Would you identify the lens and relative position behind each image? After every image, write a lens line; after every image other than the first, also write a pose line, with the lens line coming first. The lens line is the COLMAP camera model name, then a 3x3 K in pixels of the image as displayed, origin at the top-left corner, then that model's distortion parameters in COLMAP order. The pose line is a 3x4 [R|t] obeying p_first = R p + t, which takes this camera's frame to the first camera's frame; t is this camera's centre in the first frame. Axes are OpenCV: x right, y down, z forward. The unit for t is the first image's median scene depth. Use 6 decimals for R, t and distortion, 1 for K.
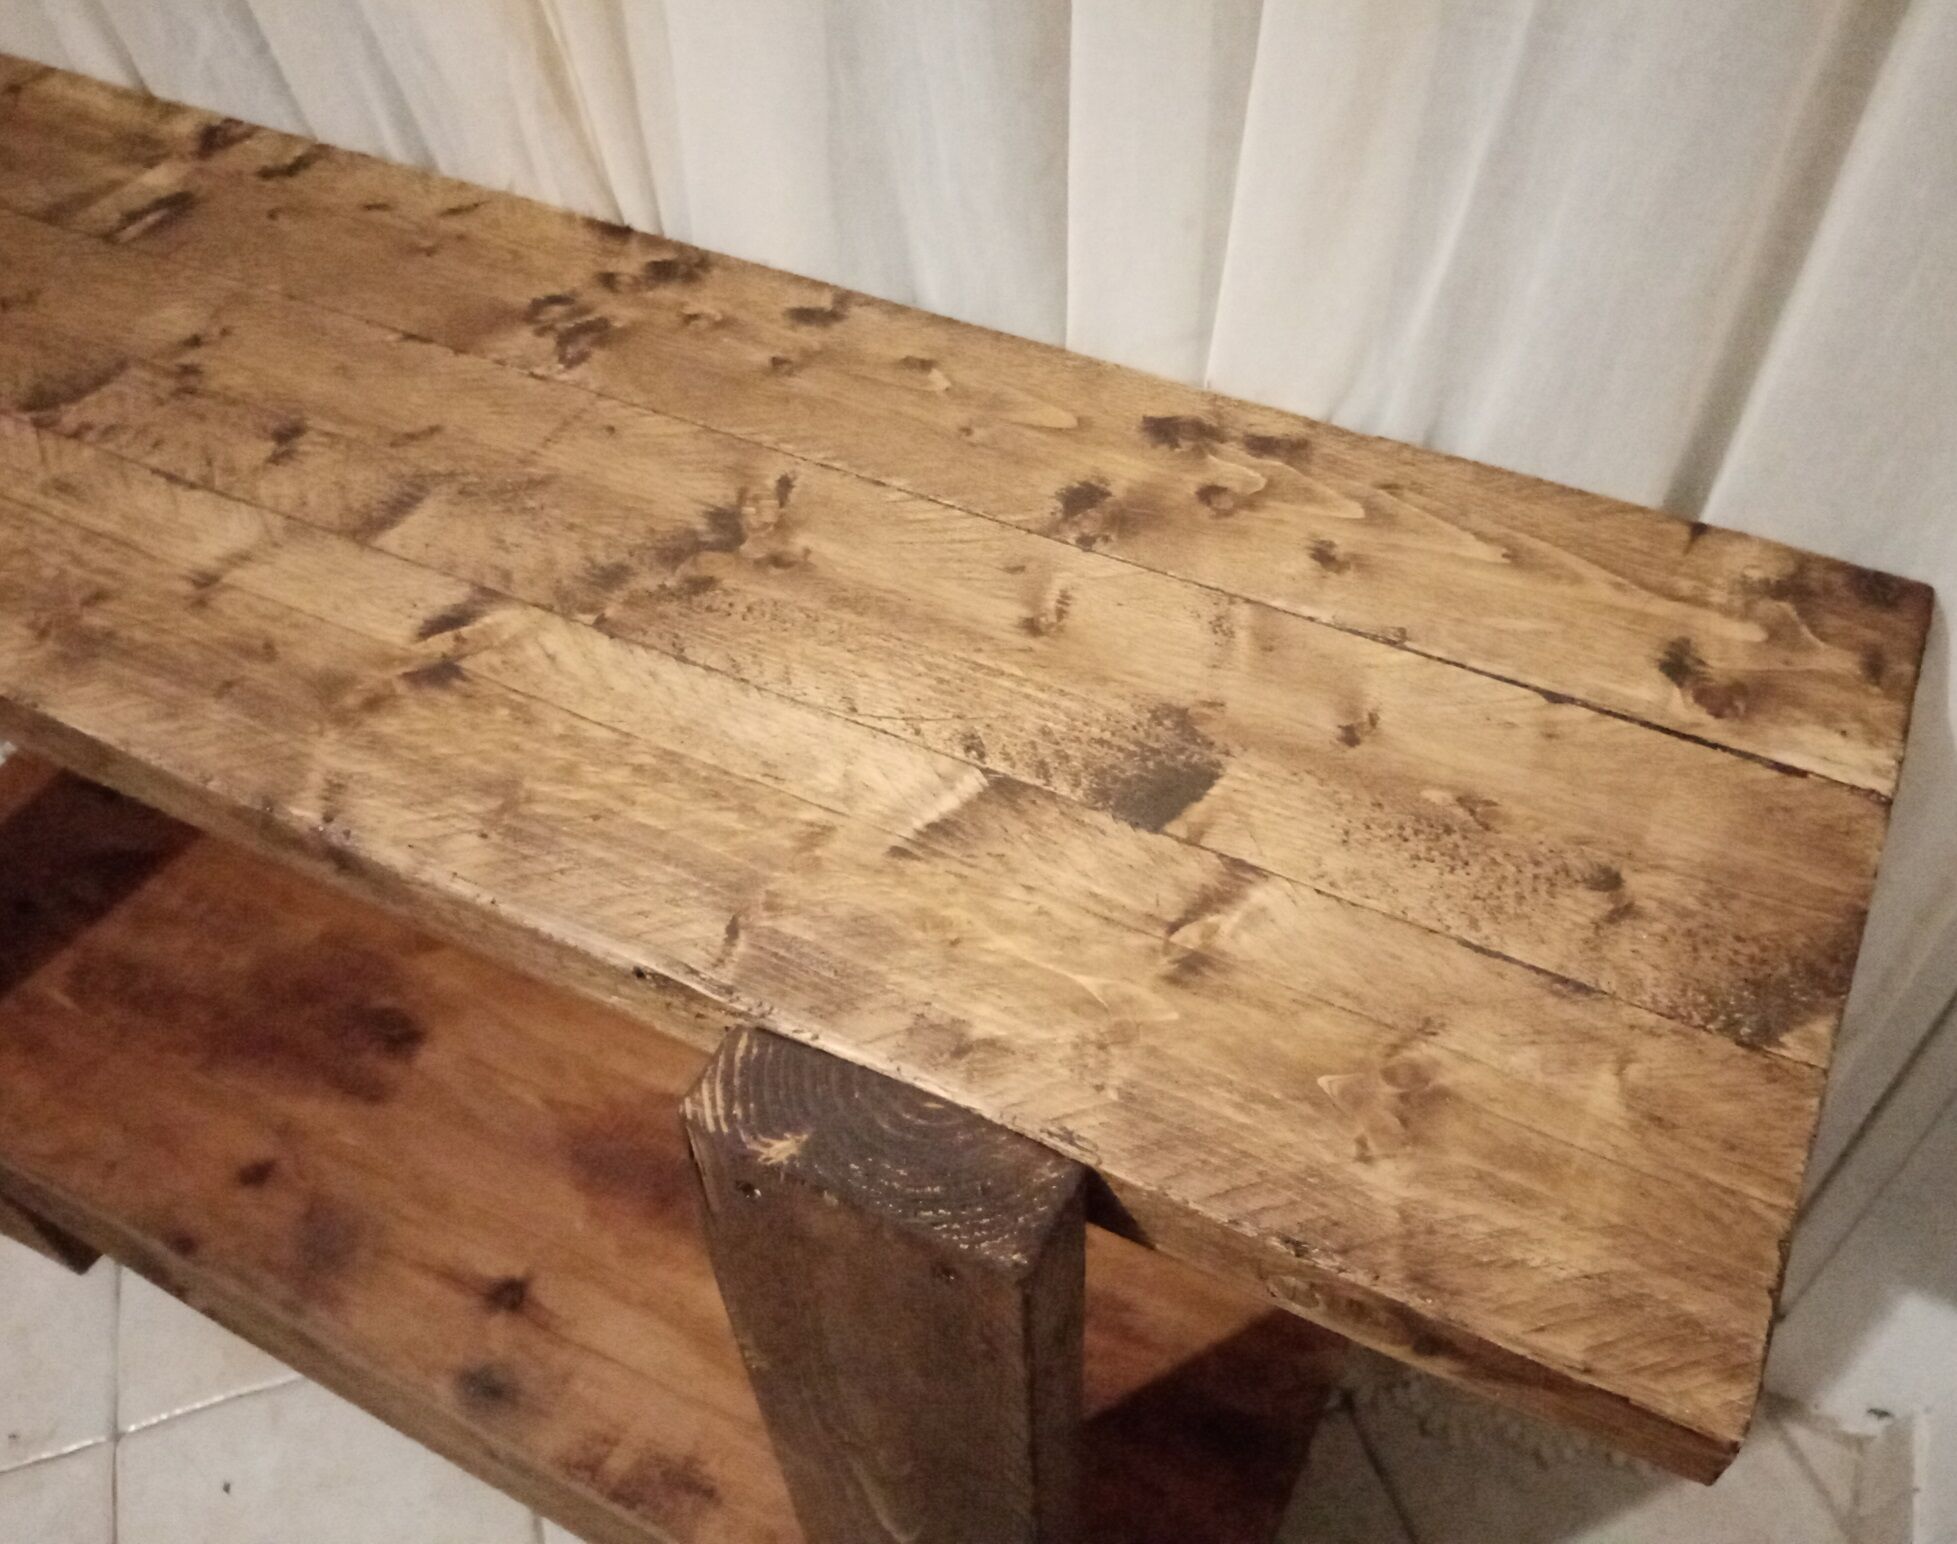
lens RADIAL K [[1652.7, 0, 1054.3], [0, 1652.7, 807.1], [0, 0, 1]] dist [0.072761, -0.158655]
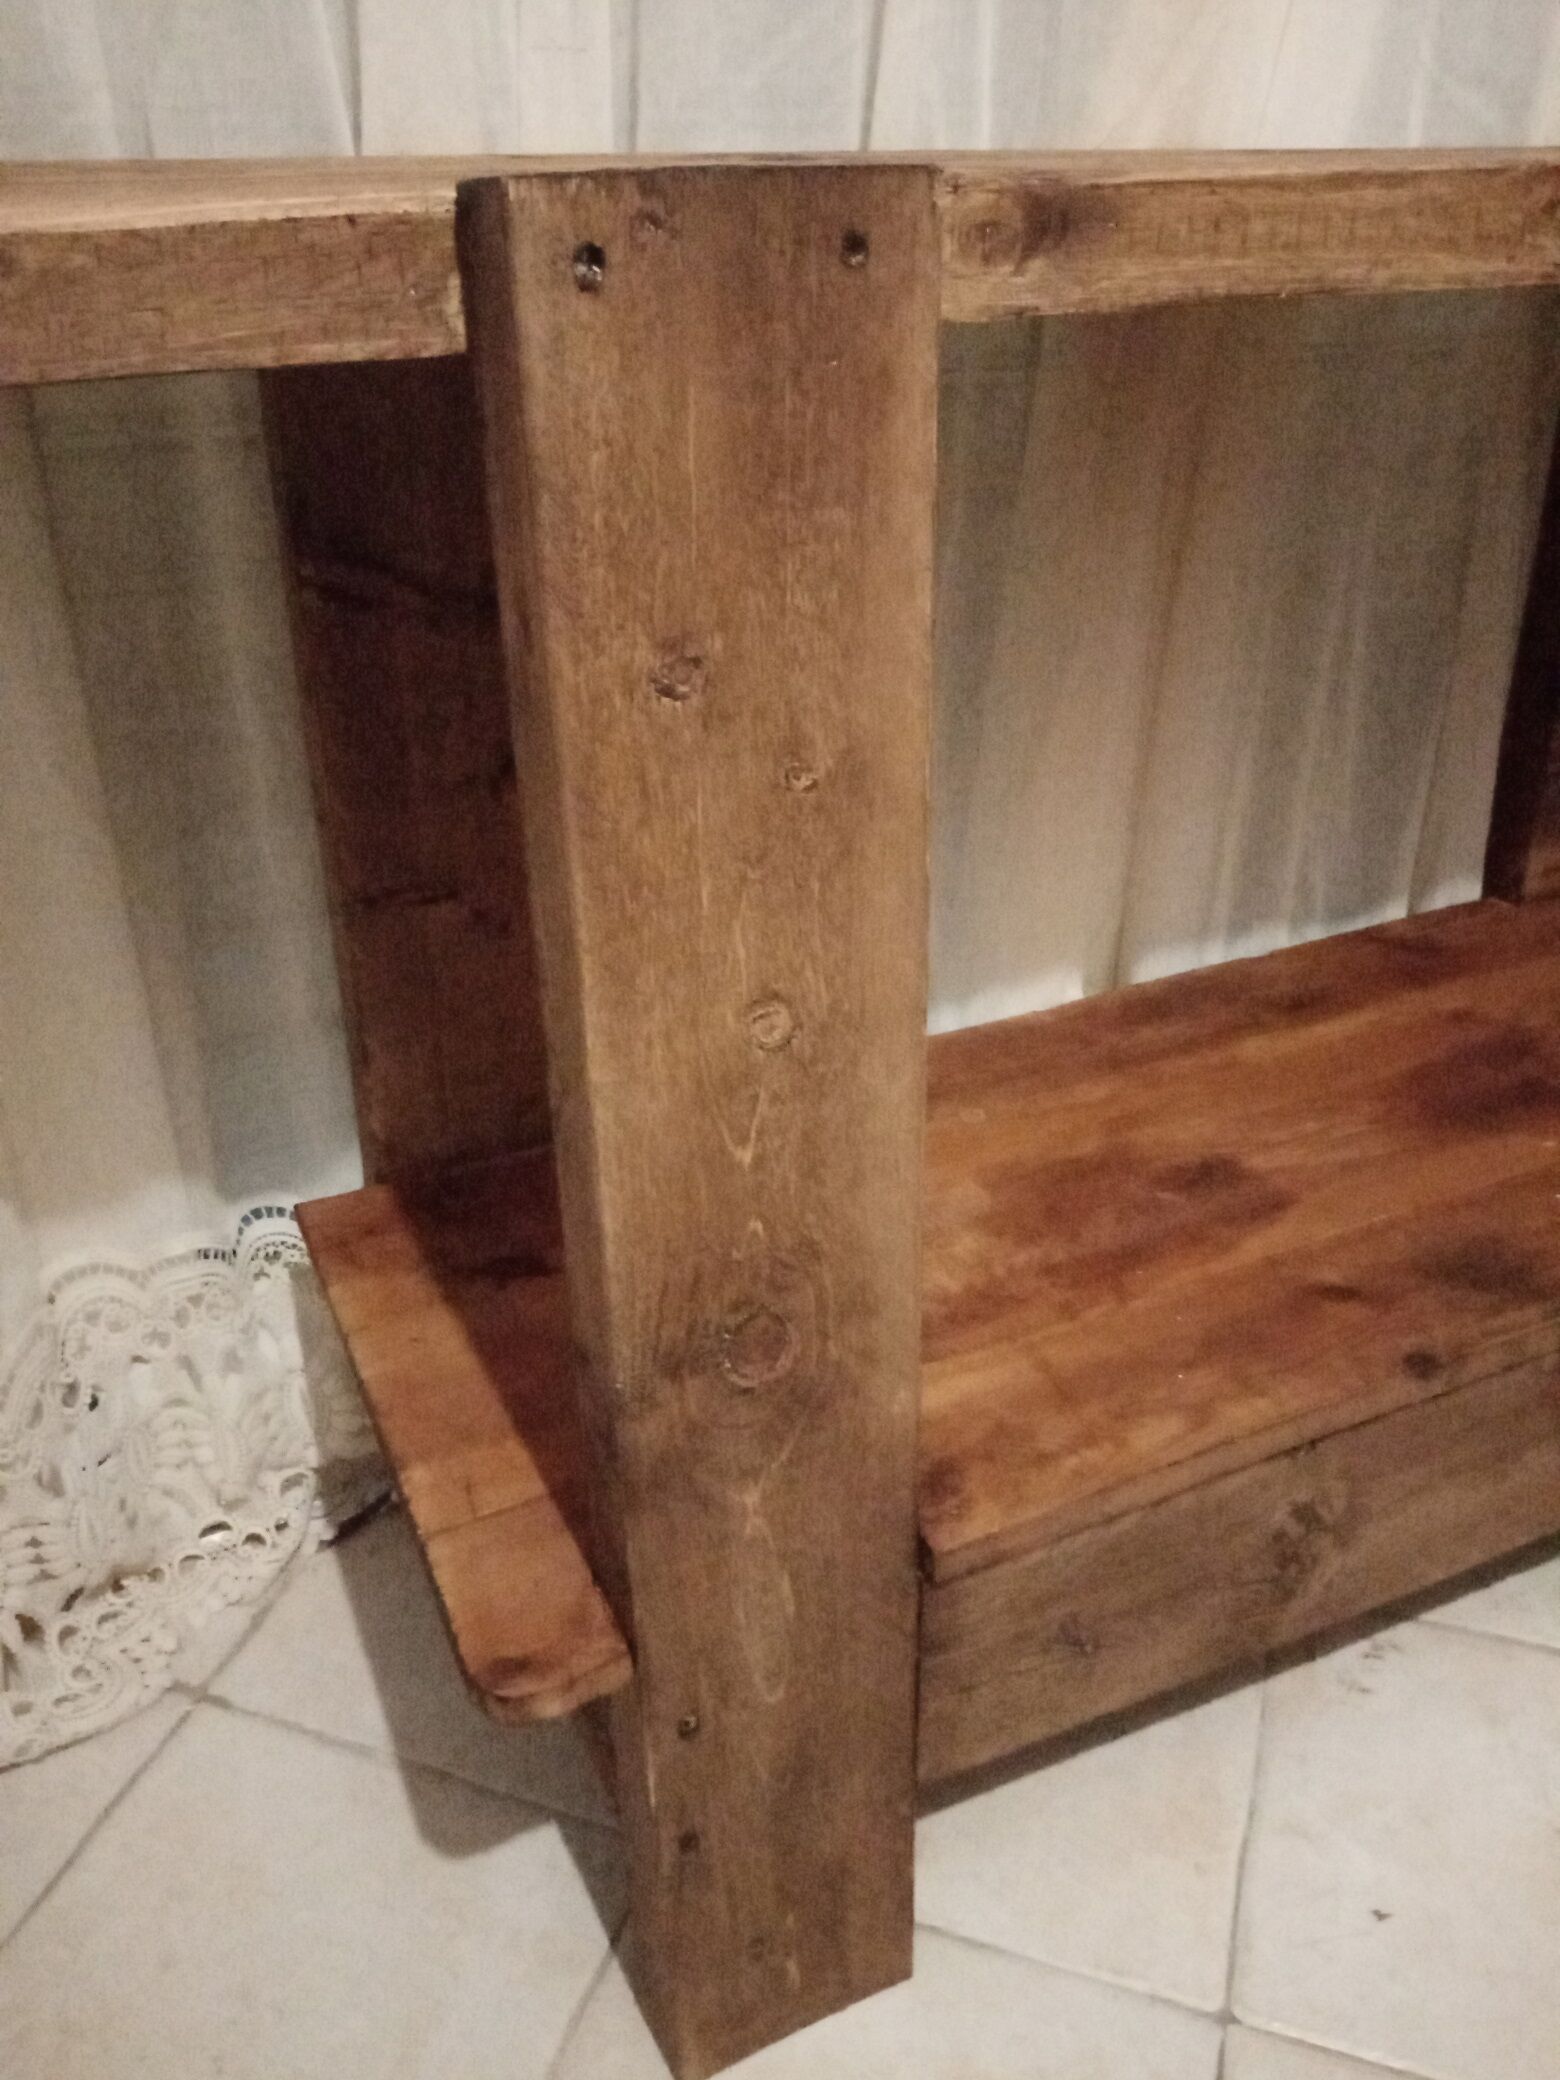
lens RADIAL K [[1637.6, 0, 780.0], [0, 1637.6, 1040.0], [0, 0, 1]] dist [0.076683, -0.170242]
pose [[0.630529, -0.358614, 0.688352, -1.744789], [0.591993, 0.795763, -0.127691, 0.111058], [-0.501974, 0.488013, 0.714049, 0.811785]]
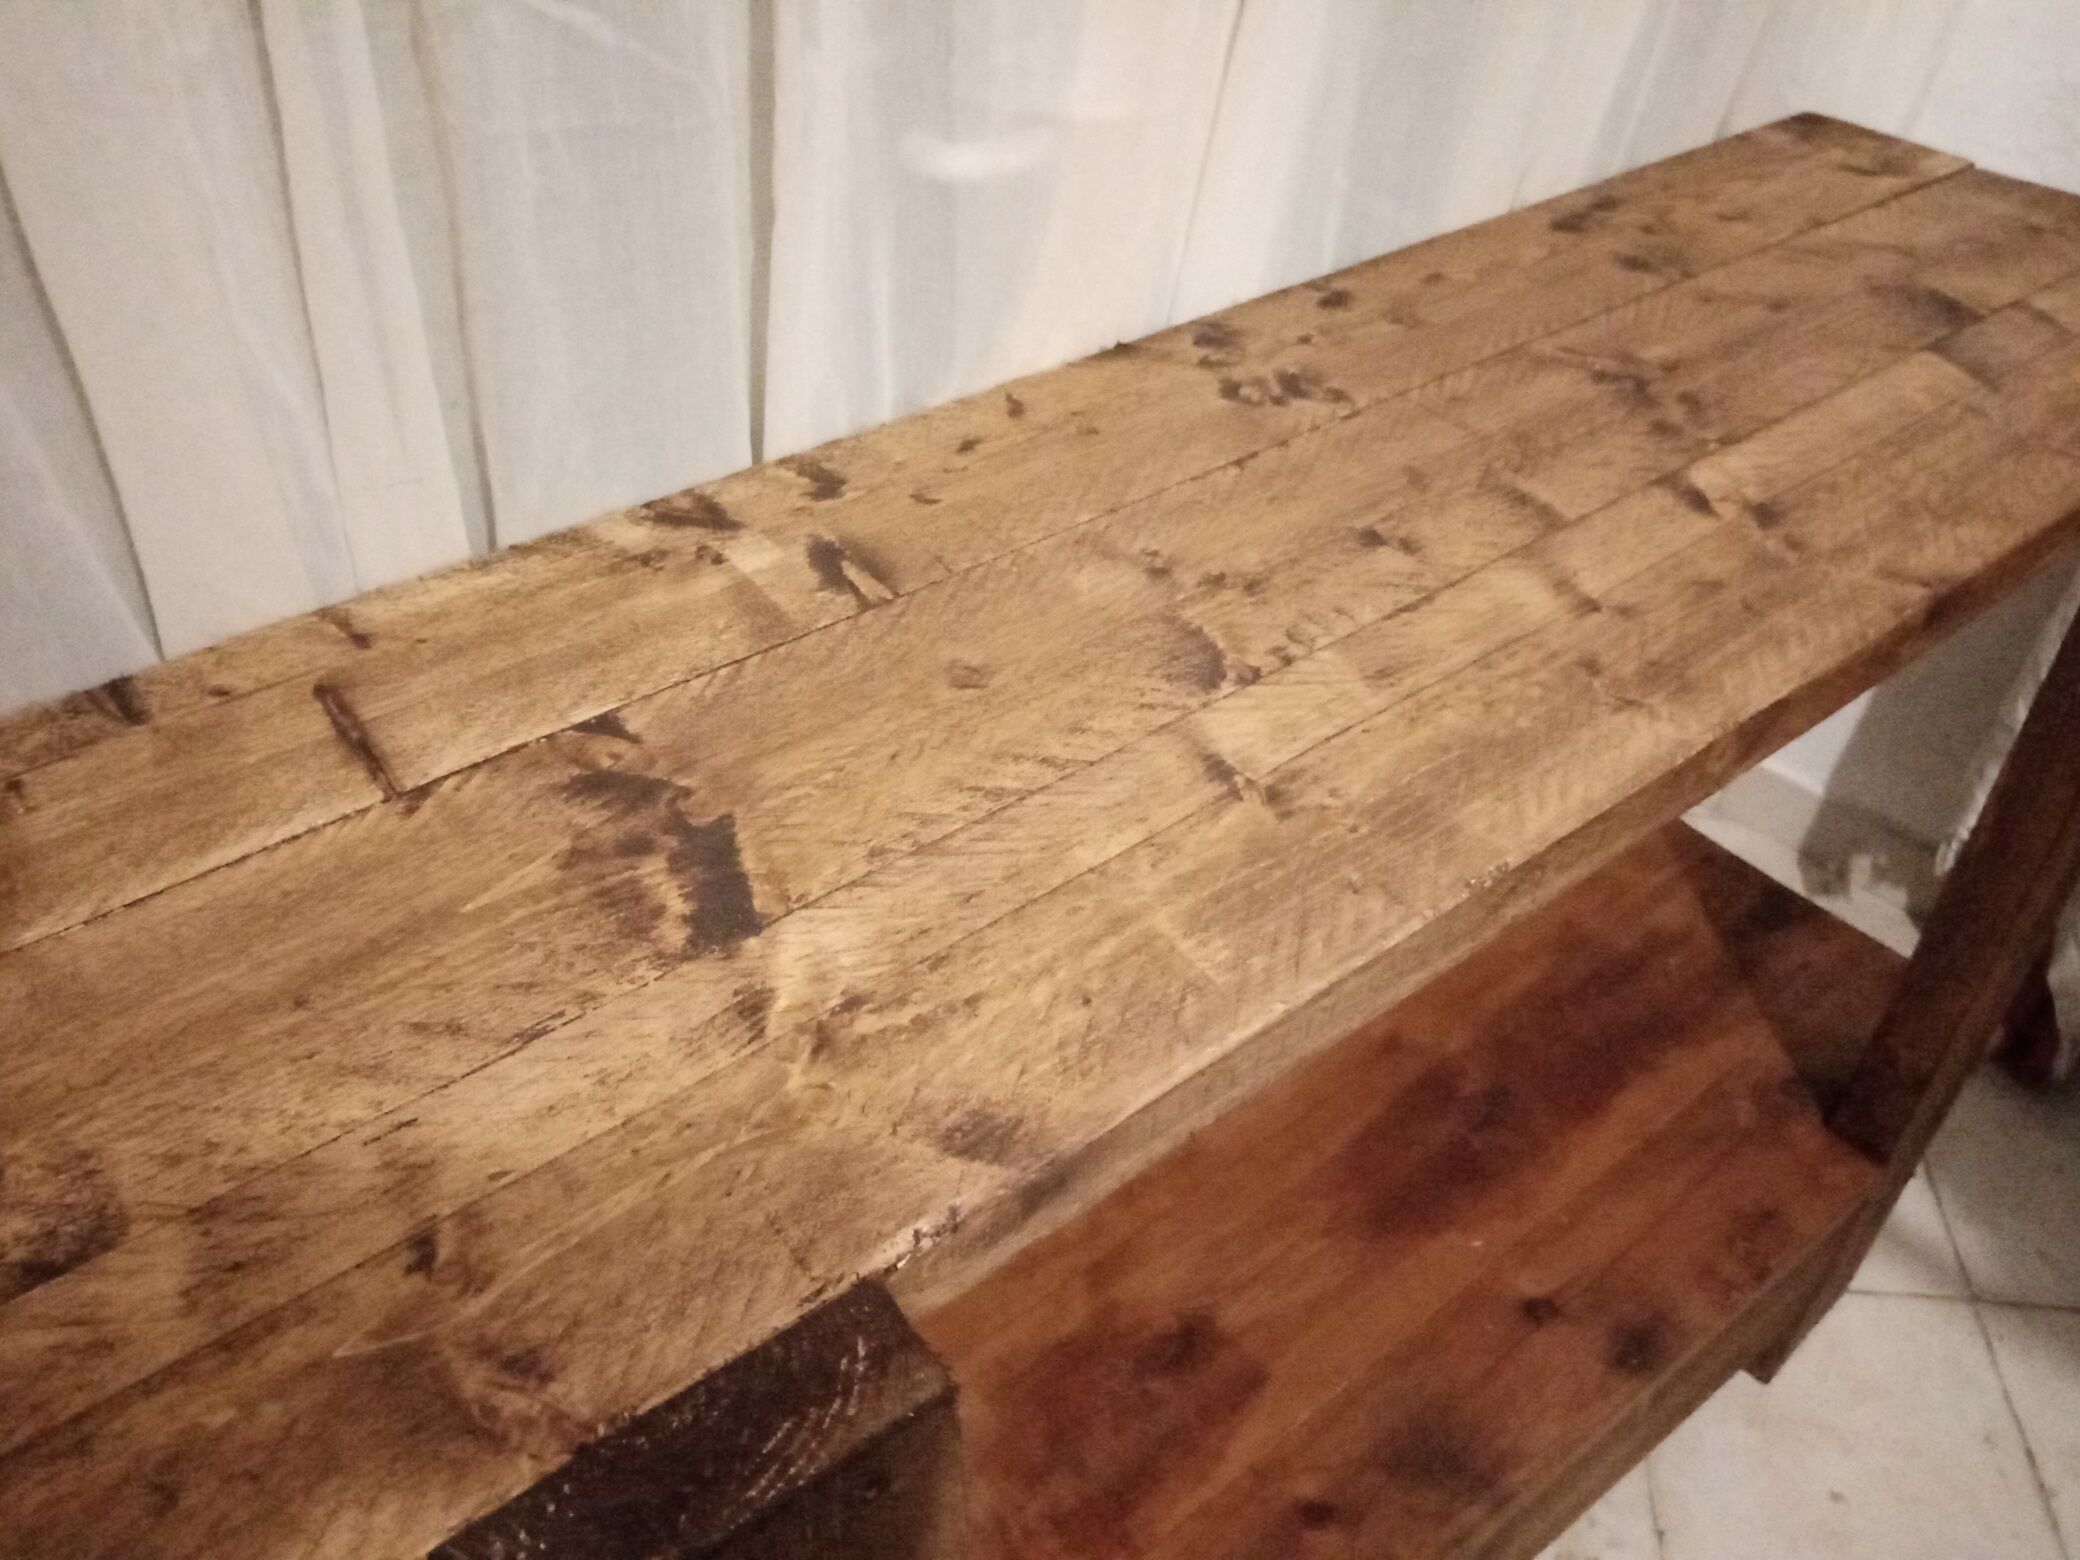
lens RADIAL K [[1637.6, 0, 1048.4], [0, 1637.6, 820.9], [0, 0, 1]] dist [0.076683, -0.170242]
pose [[0.426571, -0.583568, 0.691003, -1.418121], [0.666678, 0.719169, 0.195799, -0.457110], [-0.611210, 0.377154, 0.695828, 0.551847]]
